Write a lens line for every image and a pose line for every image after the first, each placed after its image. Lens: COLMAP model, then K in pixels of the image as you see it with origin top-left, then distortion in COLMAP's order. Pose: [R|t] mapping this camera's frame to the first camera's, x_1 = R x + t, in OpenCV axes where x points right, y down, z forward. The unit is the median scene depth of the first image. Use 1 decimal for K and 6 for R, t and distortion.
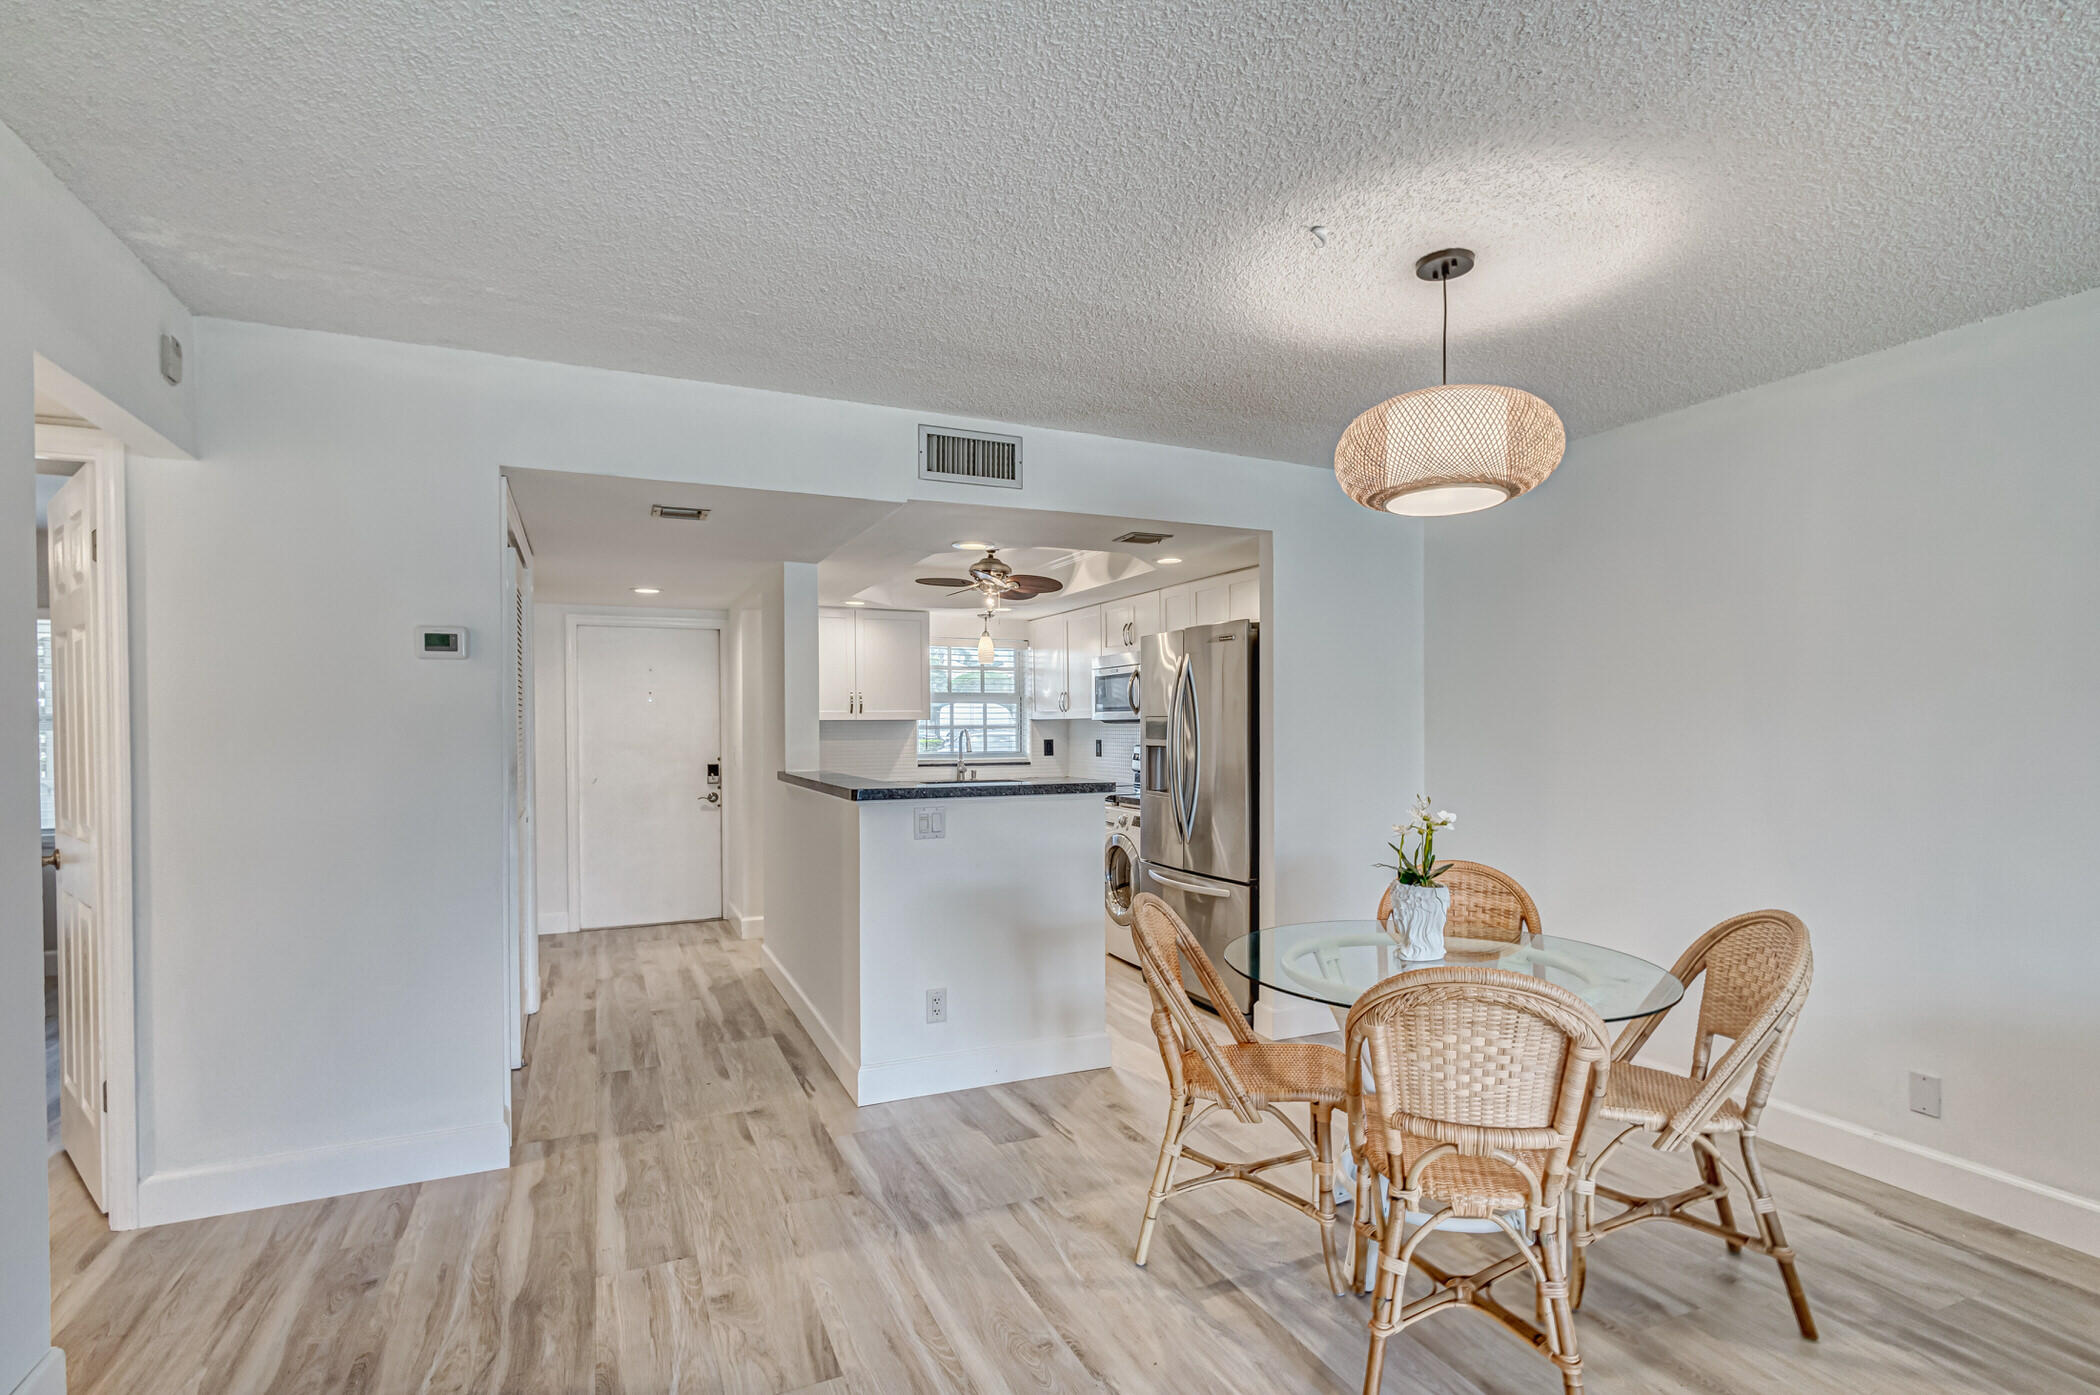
lens RADIAL K [[992.6, 0, 1018.5], [0, 992.6, 727.2], [0, 0, 1]] dist [0.023052, -0.006720]
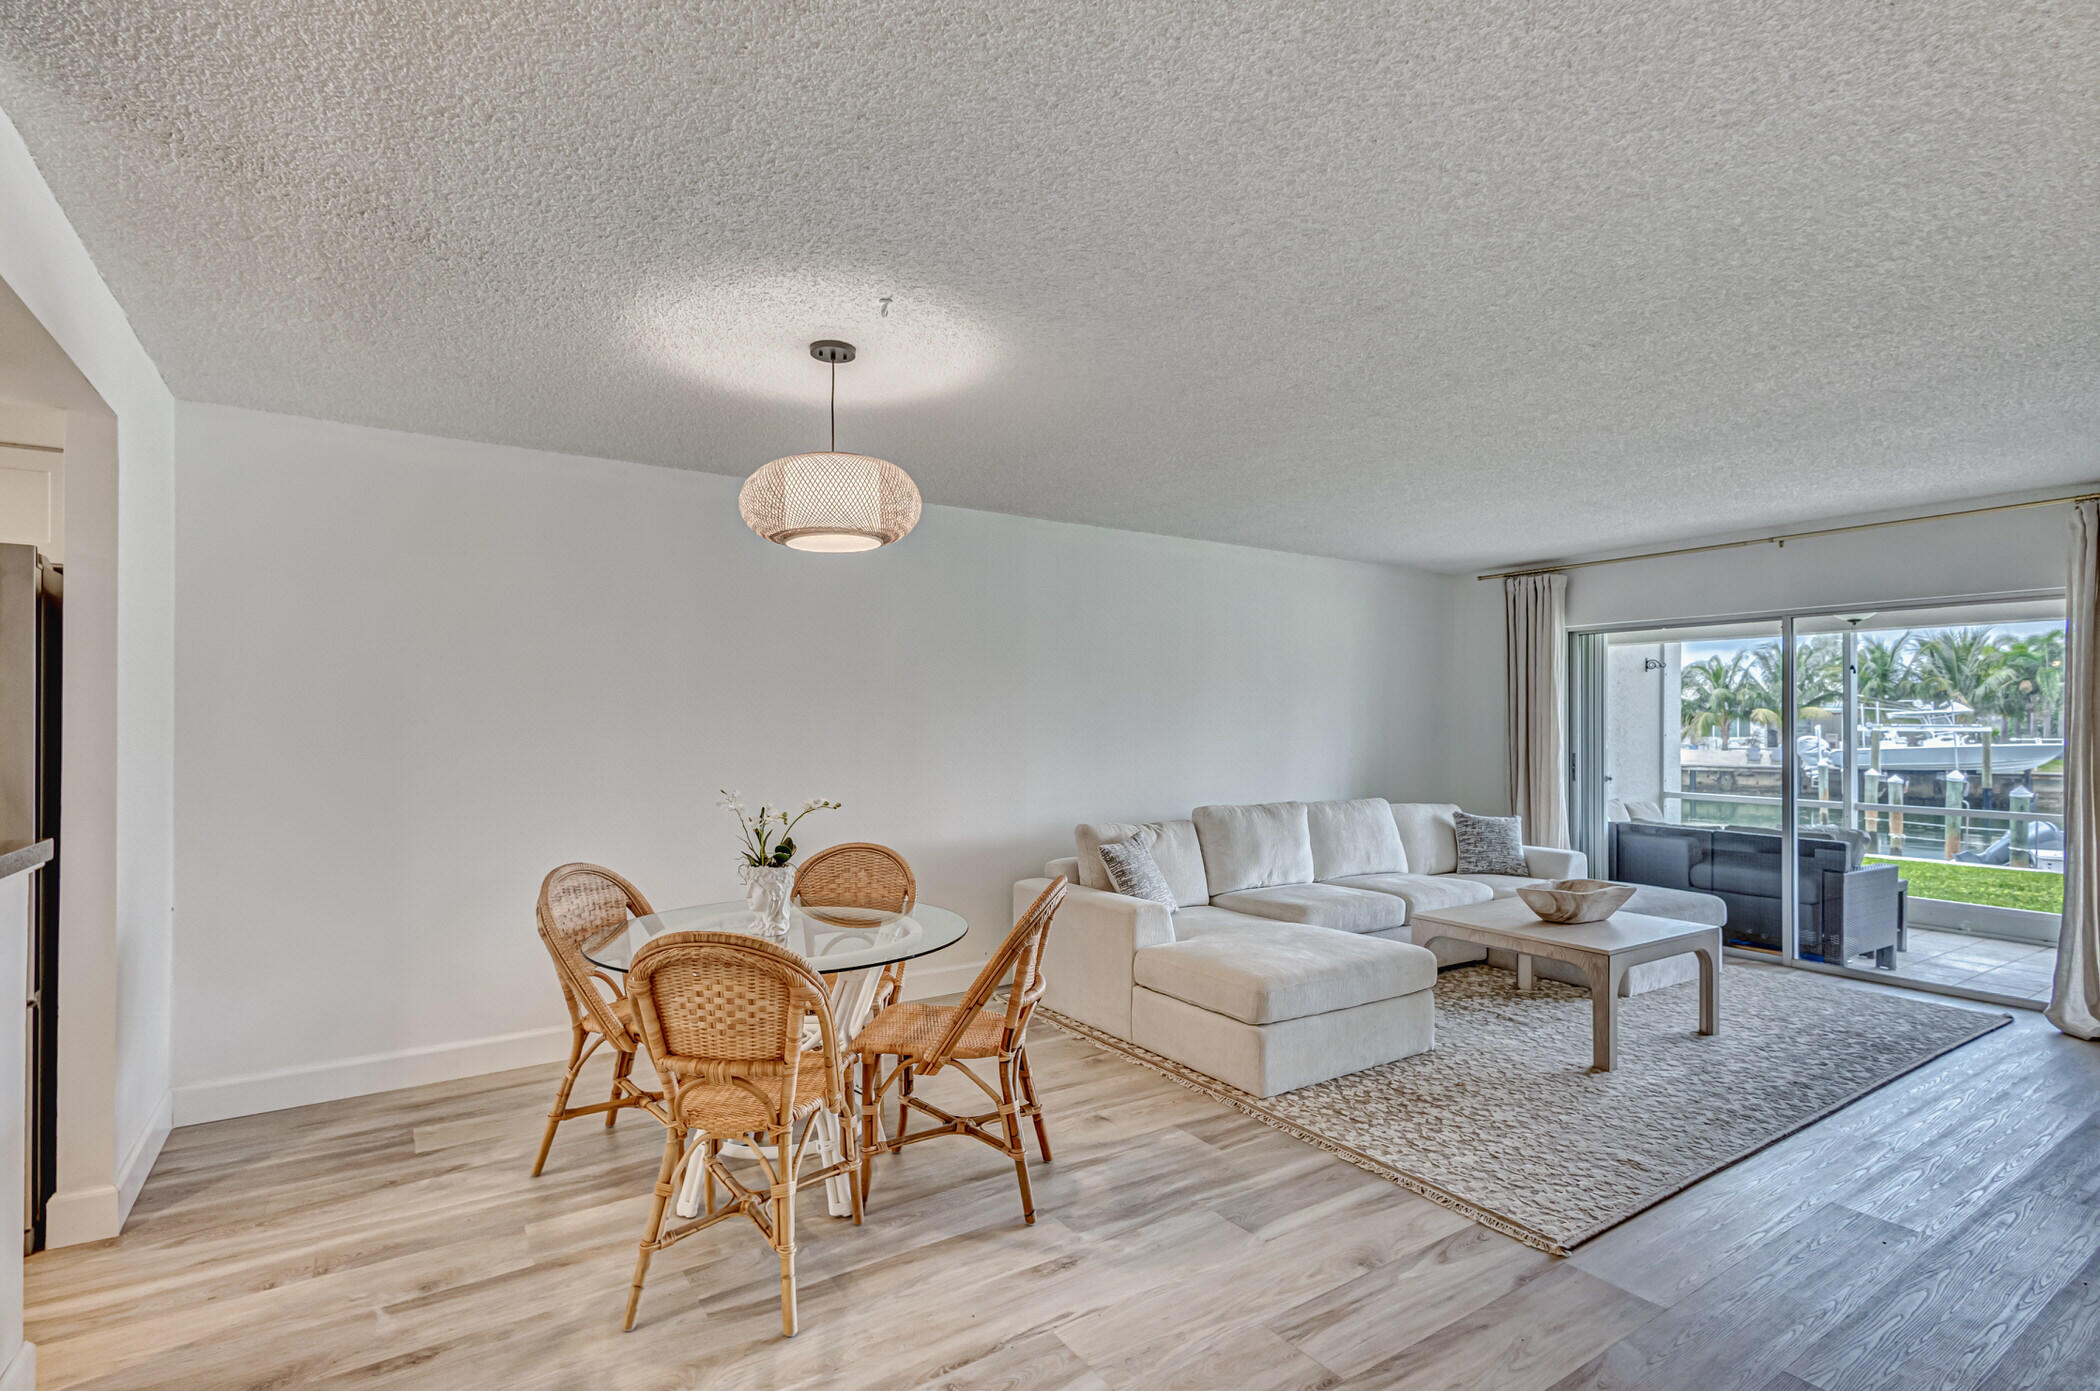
lens RADIAL K [[992.6, 0, 1069.1], [0, 992.6, 710.9], [0, 0, 1]] dist [0.023052, -0.006720]
pose [[-0.198346, 0.013494, 0.980039, -0.370404], [0.000539, 0.999907, -0.013658, -0.000144], [-0.980132, -0.002181, -0.198335, 0.433036]]
